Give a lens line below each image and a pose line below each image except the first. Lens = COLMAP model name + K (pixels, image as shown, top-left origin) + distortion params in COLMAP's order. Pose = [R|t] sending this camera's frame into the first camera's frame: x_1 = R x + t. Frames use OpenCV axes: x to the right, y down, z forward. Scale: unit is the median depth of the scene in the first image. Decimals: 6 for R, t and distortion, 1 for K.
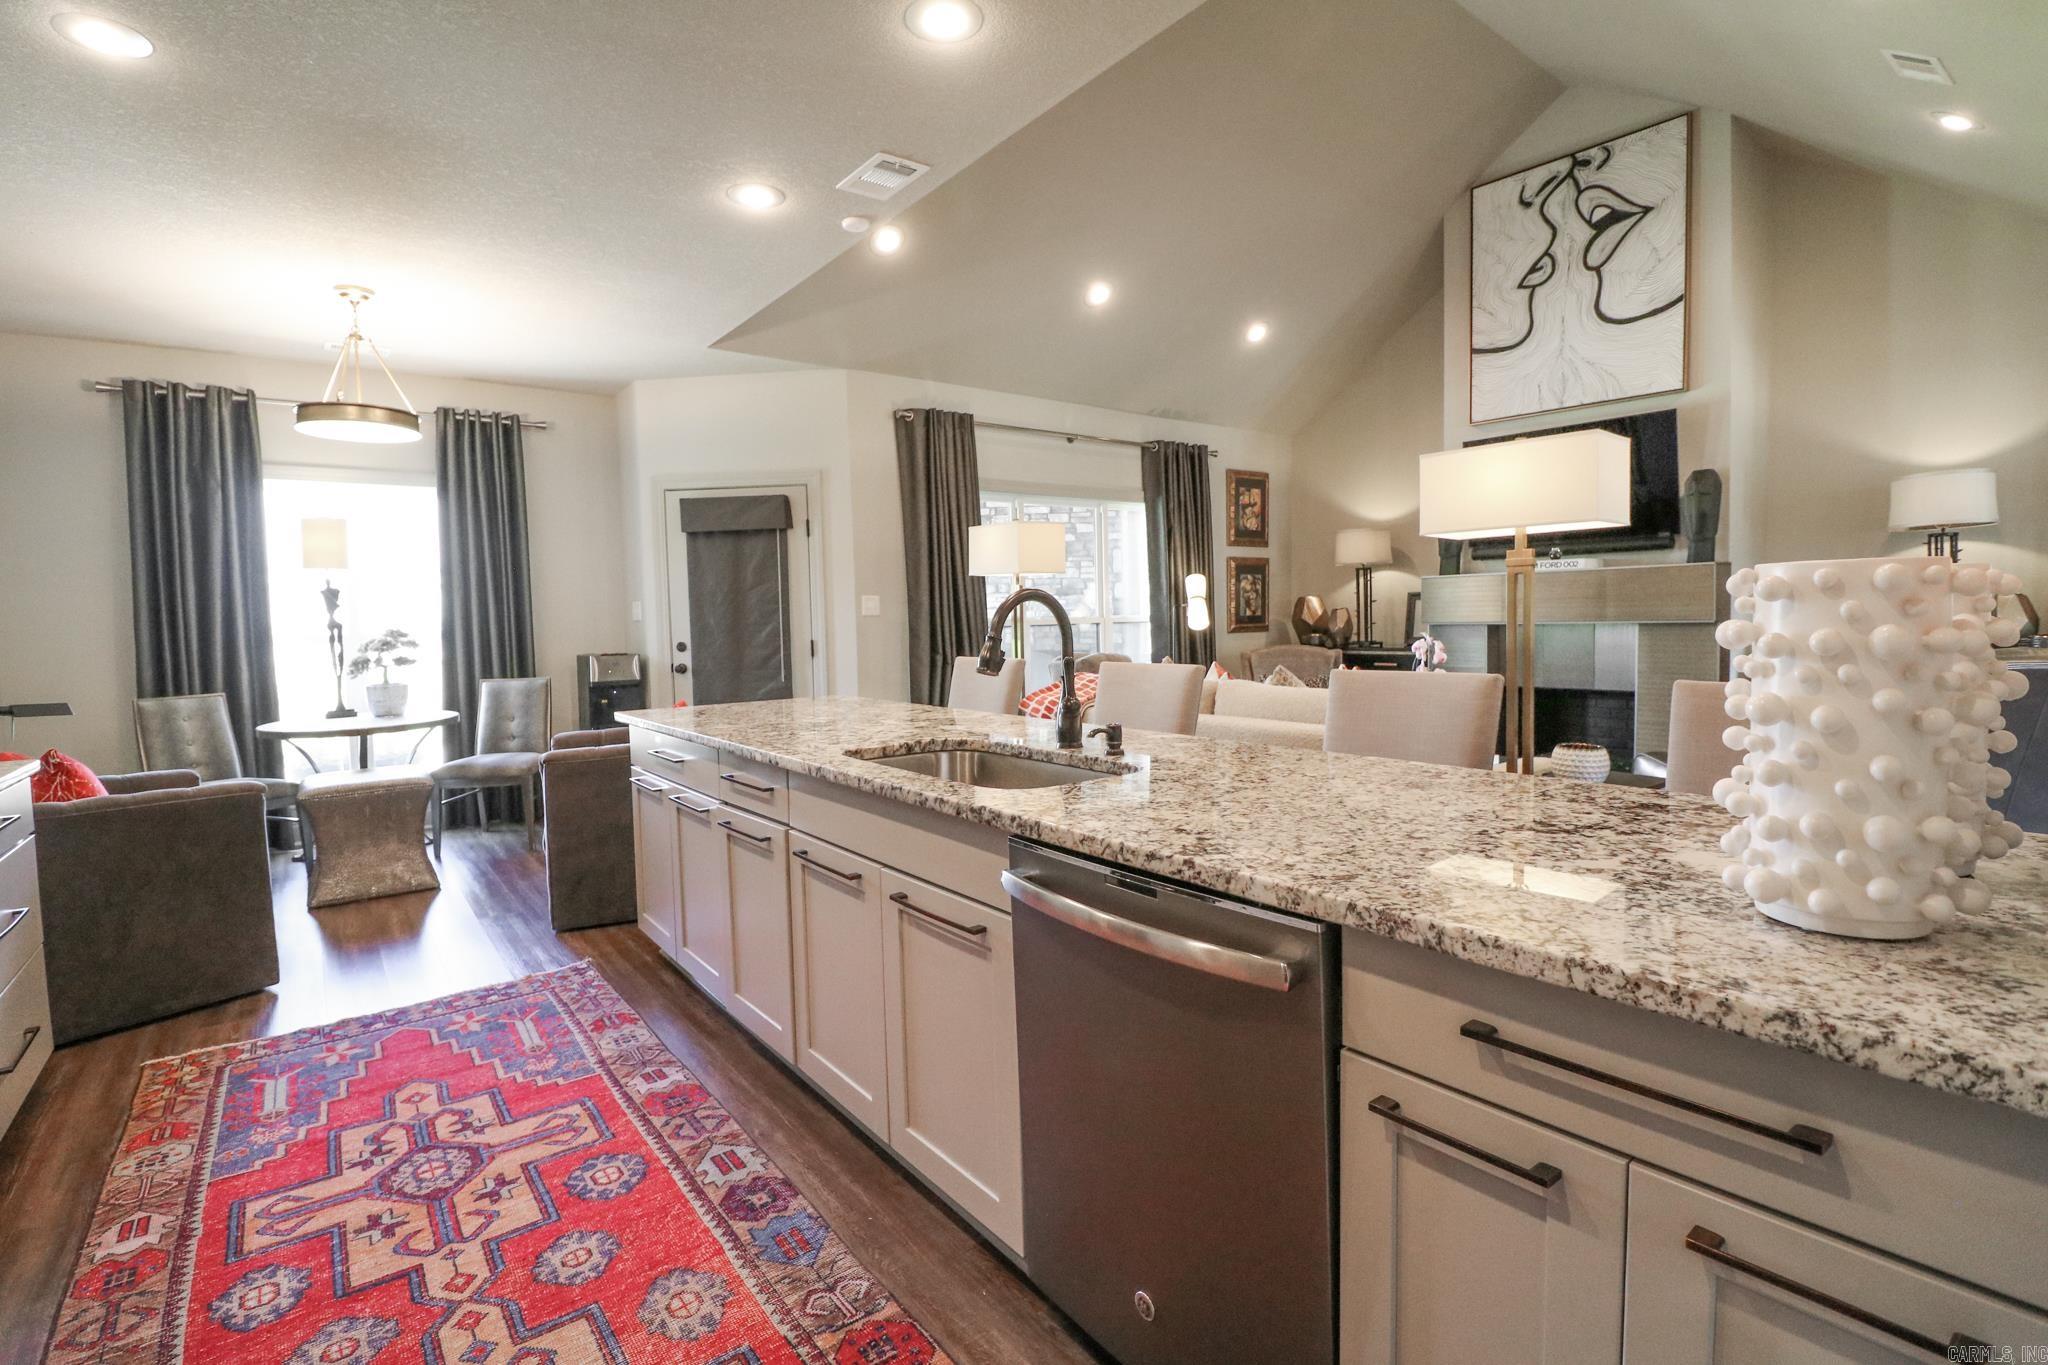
lens RADIAL K [[943.8, 0, 1009.1], [0, 943.8, 663.6], [0, 0, 1]] dist [-0.000955, -0.013062]
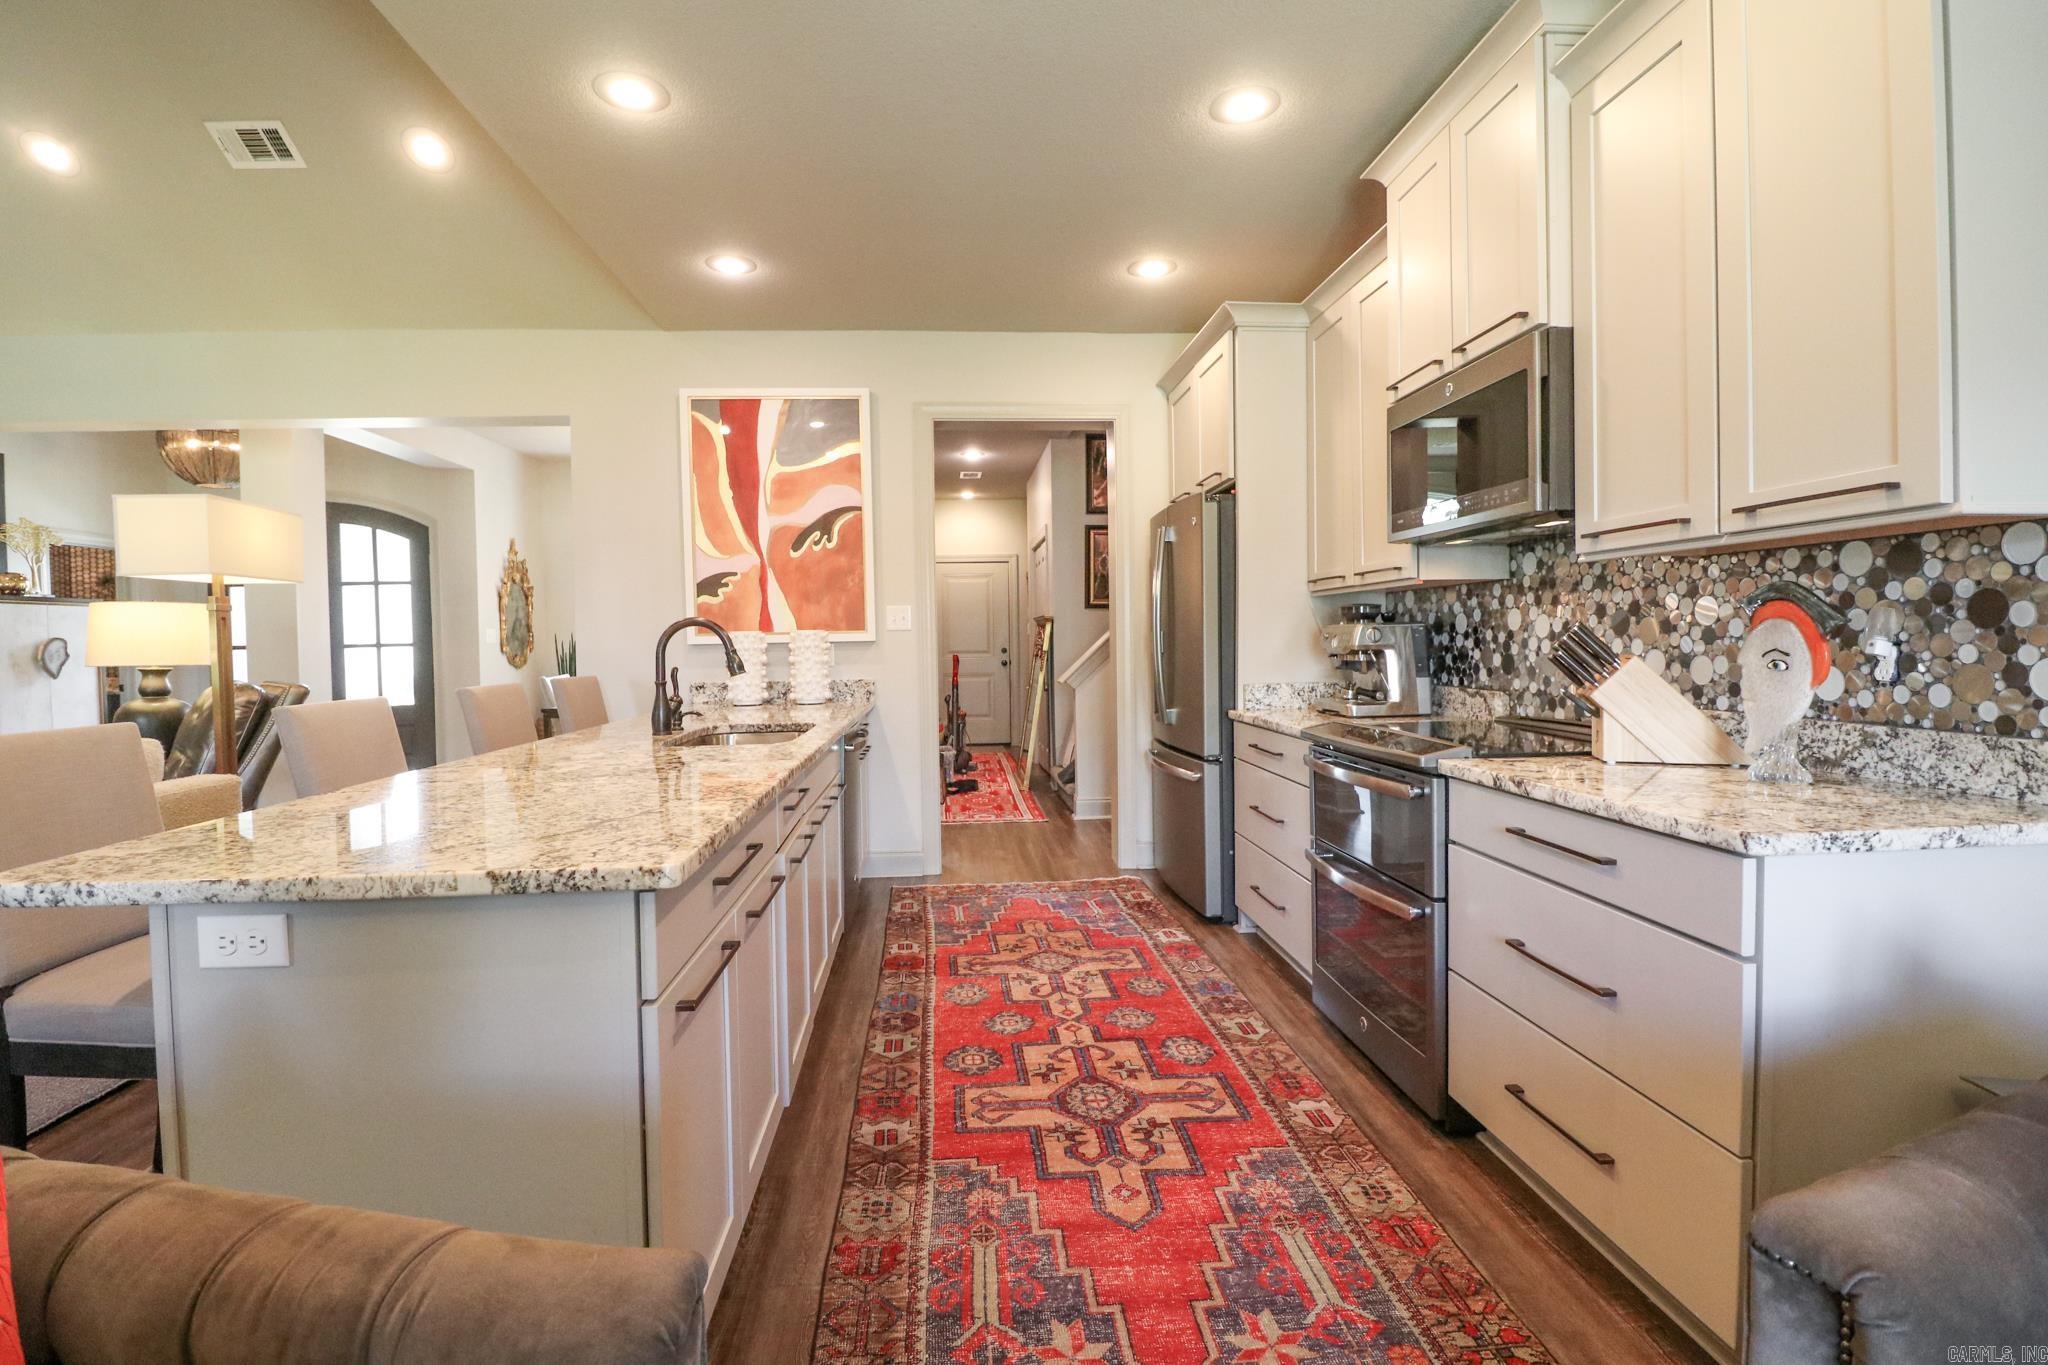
lens RADIAL K [[947.1, 0, 1012.4], [0, 947.1, 661.3], [0, 0, 1]] dist [0.001916, -0.014167]
pose [[-0.839063, 0.025451, 0.543438, -0.437790], [0.063877, 0.996605, 0.051951, -0.022147], [-0.540271, 0.078303, -0.837840, 0.741135]]
